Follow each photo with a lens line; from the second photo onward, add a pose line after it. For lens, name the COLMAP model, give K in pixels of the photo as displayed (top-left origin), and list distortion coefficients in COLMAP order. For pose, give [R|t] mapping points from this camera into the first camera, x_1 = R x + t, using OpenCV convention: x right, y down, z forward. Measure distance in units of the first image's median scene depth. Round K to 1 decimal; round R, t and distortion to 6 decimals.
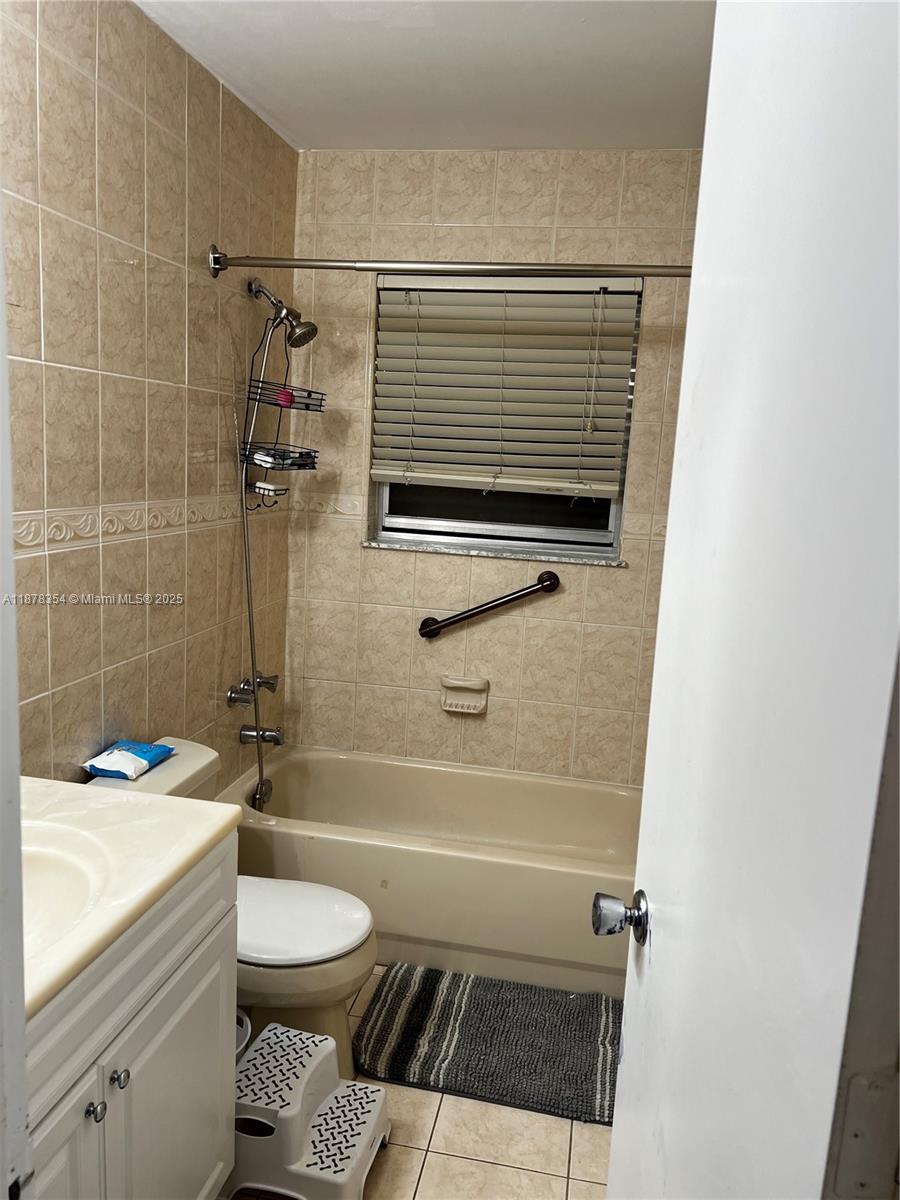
lens RADIAL K [[904.6, 0, 462.4], [0, 904.6, 609.7], [0, 0, 1]] dist [0.053845, -0.063838]
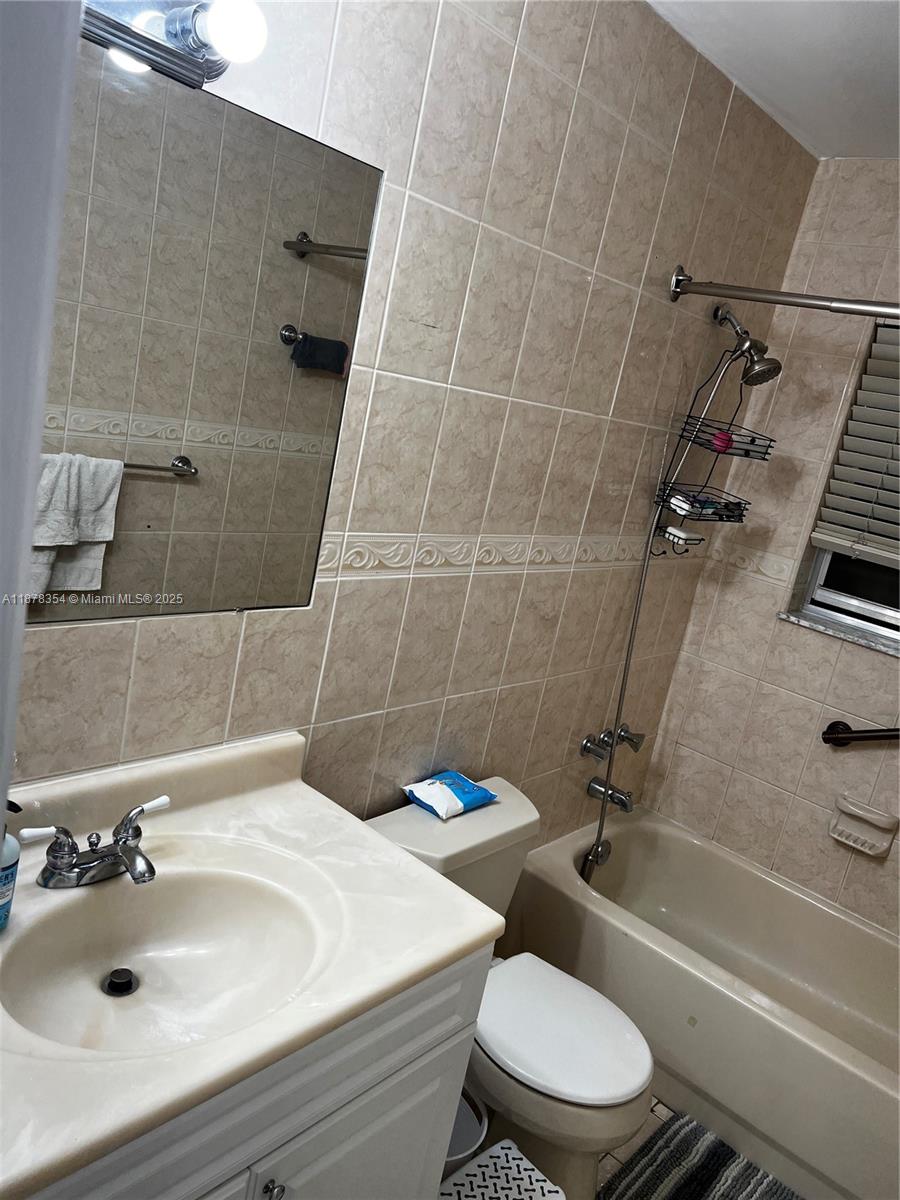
lens RADIAL K [[904.6, 0, 454.9], [0, 904.6, 598.3], [0, 0, 1]] dist [0.053845, -0.063838]
pose [[0.851915, 0.233978, -0.468503, 0.033744], [-0.237366, 0.969984, 0.052806, -0.076945], [0.466795, 0.066220, 0.881883, 0.127660]]
